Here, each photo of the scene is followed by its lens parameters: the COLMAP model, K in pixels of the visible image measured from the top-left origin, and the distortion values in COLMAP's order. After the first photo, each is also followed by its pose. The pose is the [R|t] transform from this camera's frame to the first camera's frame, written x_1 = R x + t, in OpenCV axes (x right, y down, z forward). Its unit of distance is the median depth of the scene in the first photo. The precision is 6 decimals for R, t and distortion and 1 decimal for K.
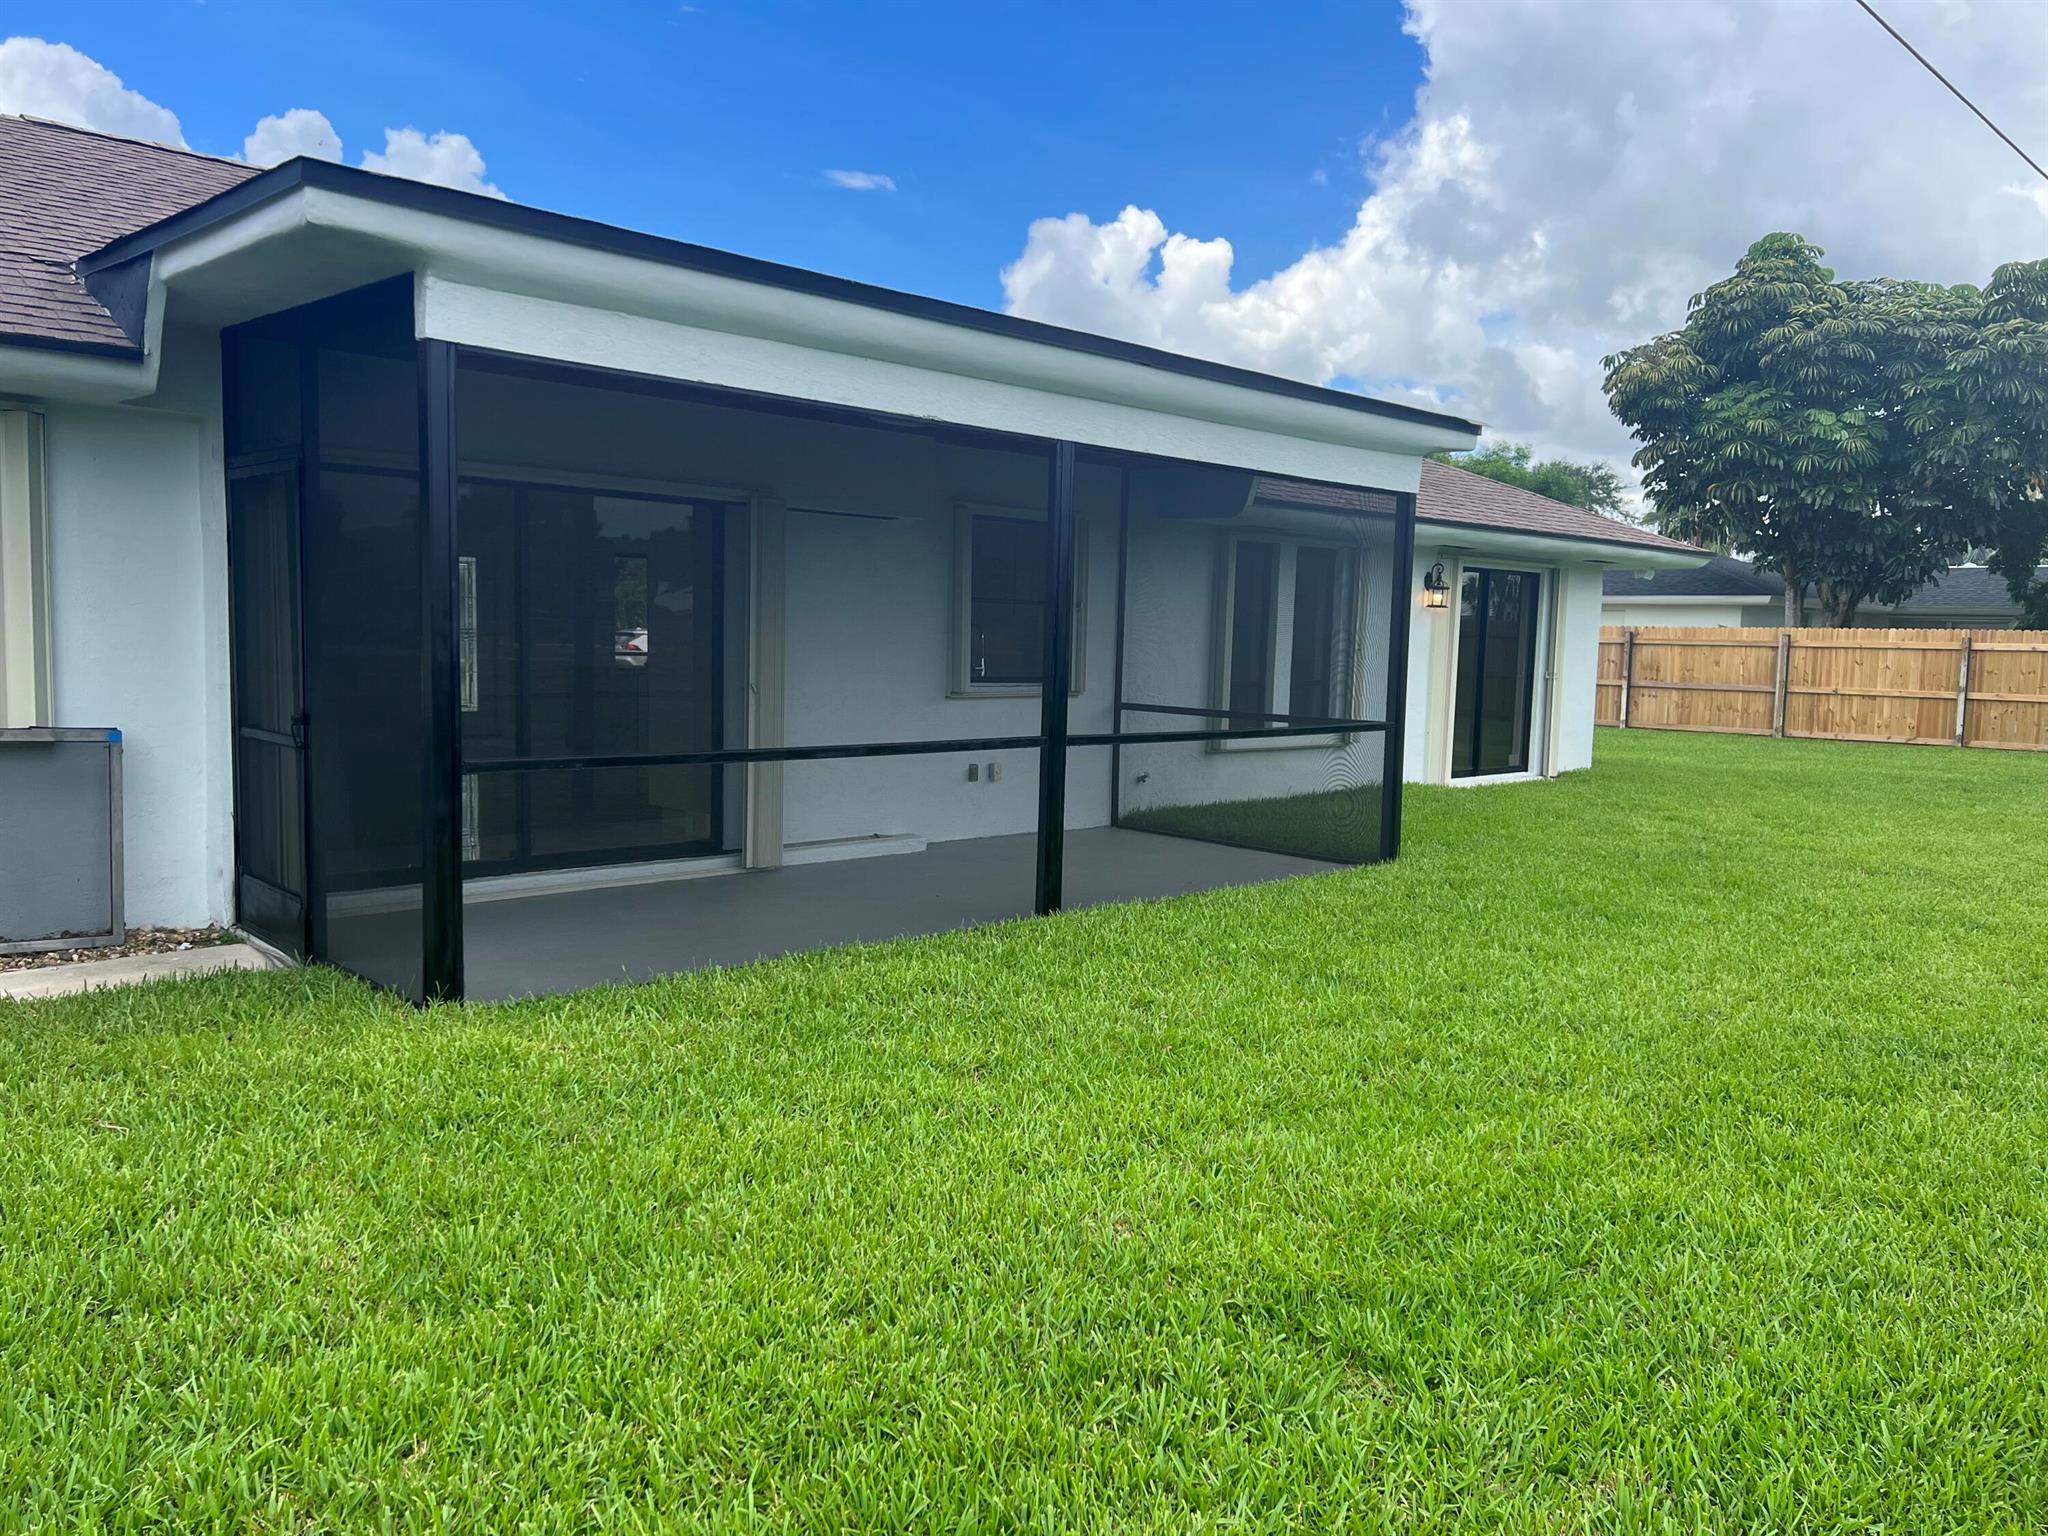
lens RADIAL K [[1535.1, 0, 1025.3], [0, 1535.1, 767.8], [0, 0, 1]] dist [0.048936, -0.052297]
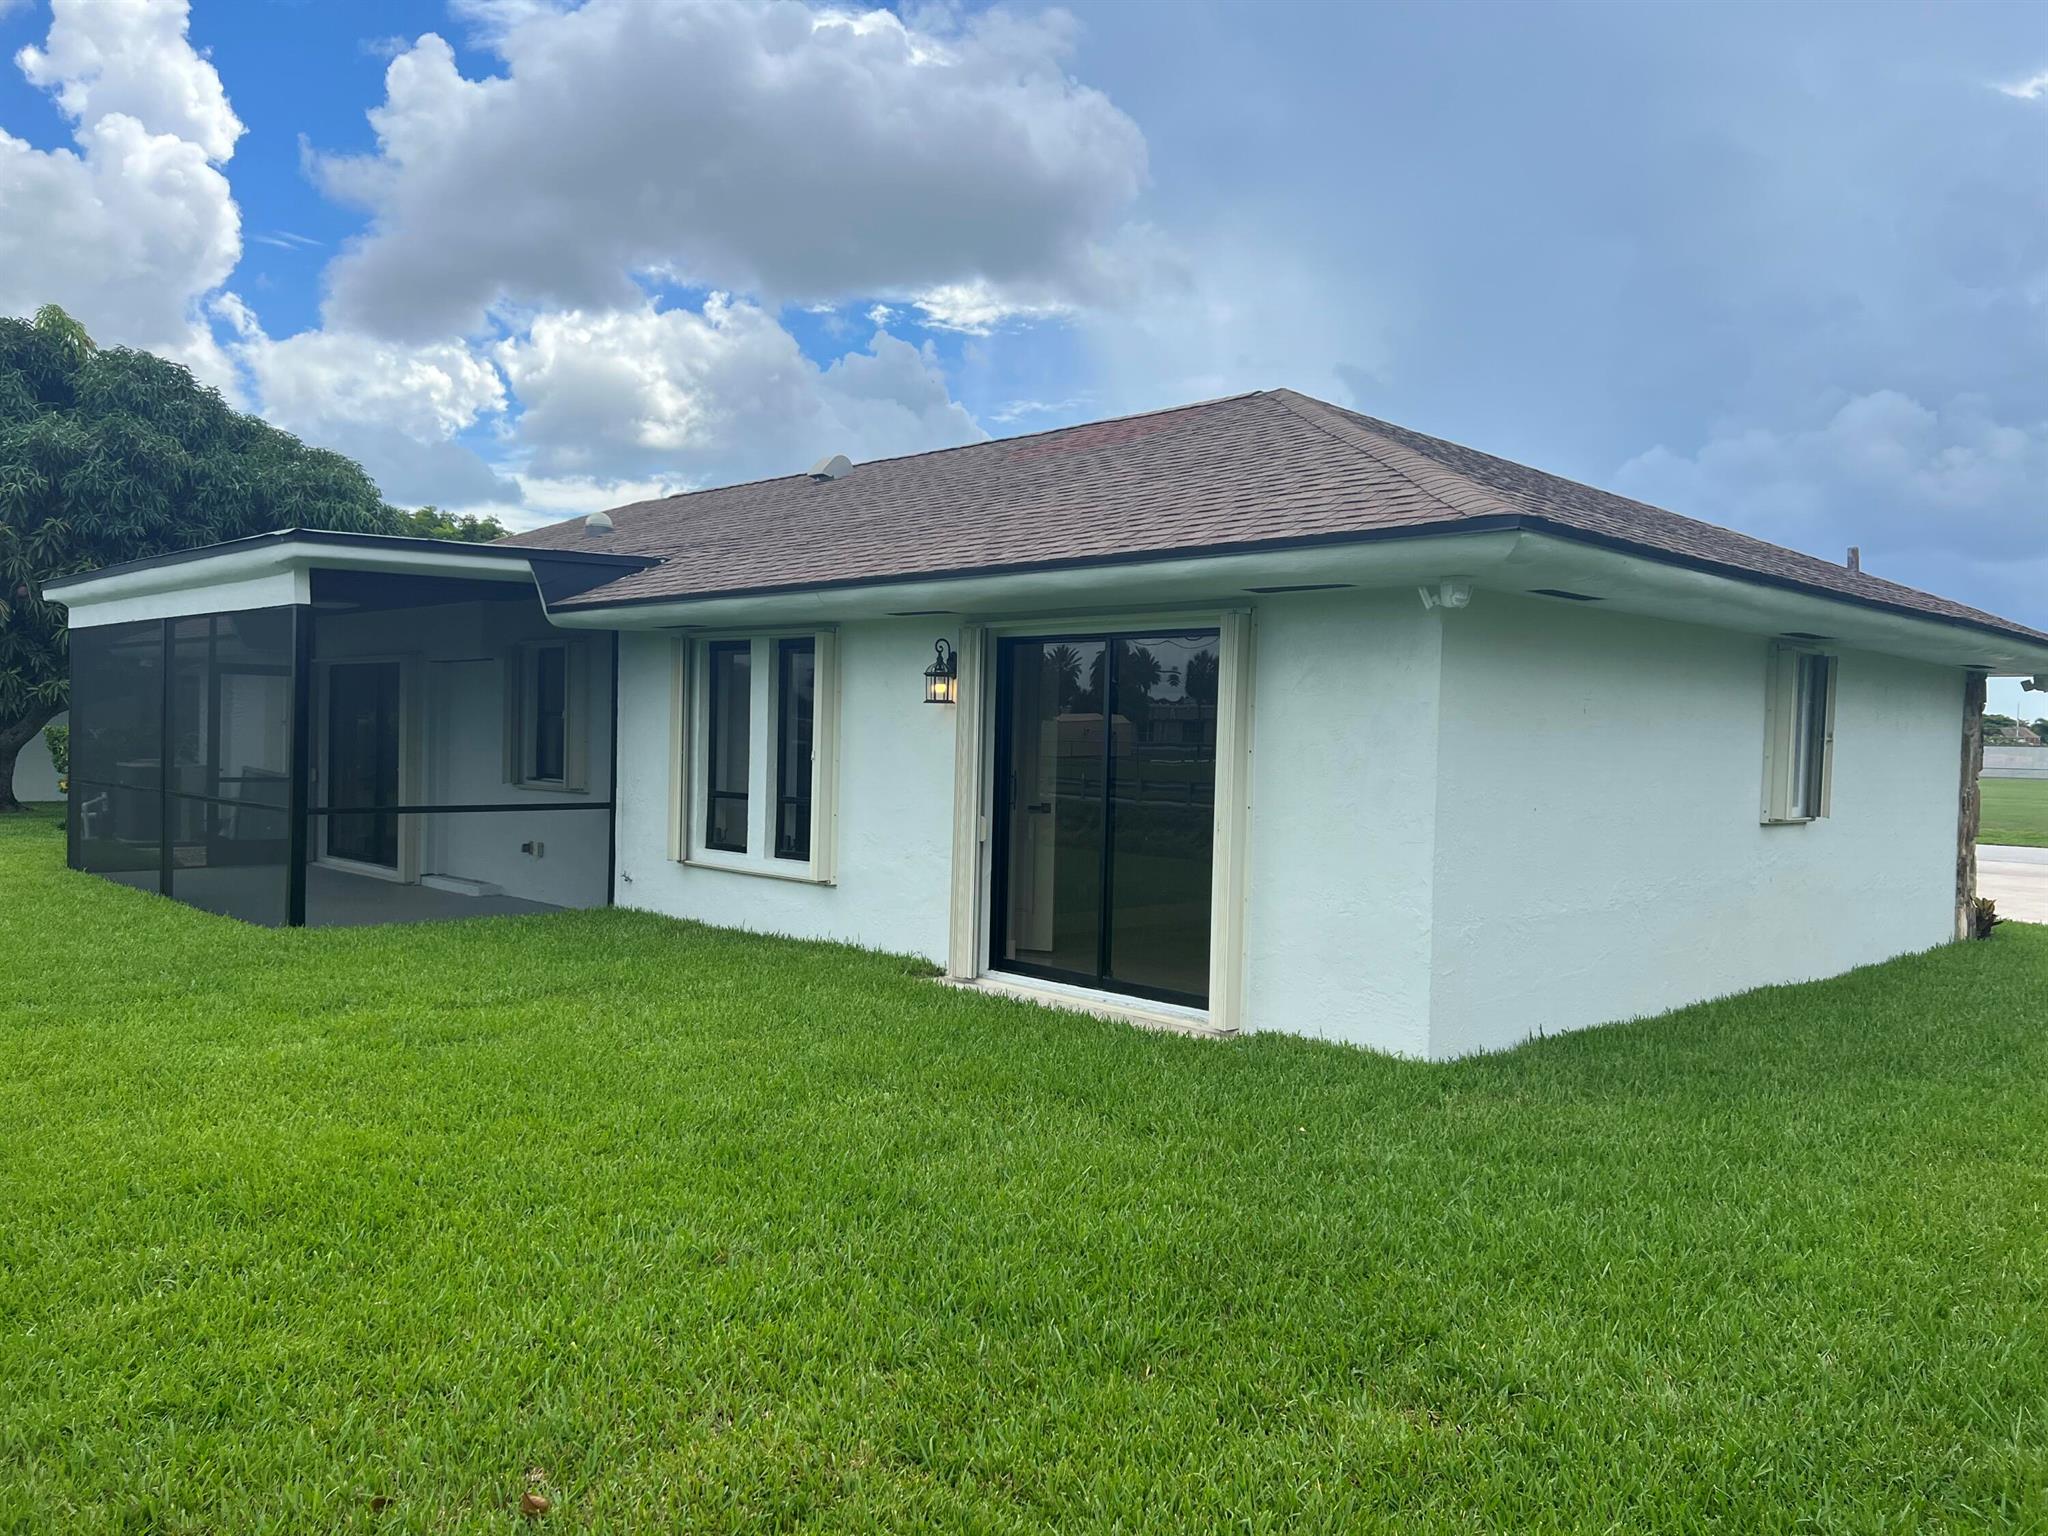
lens RADIAL K [[1535.1, 0, 1025.1], [0, 1535.1, 769.5], [0, 0, 1]] dist [0.048936, -0.052297]
pose [[0.018572, -0.008093, -0.999795, 1.068968], [-0.119755, 0.992750, -0.010260, -0.083062], [0.992630, 0.119921, 0.017469, 1.172014]]
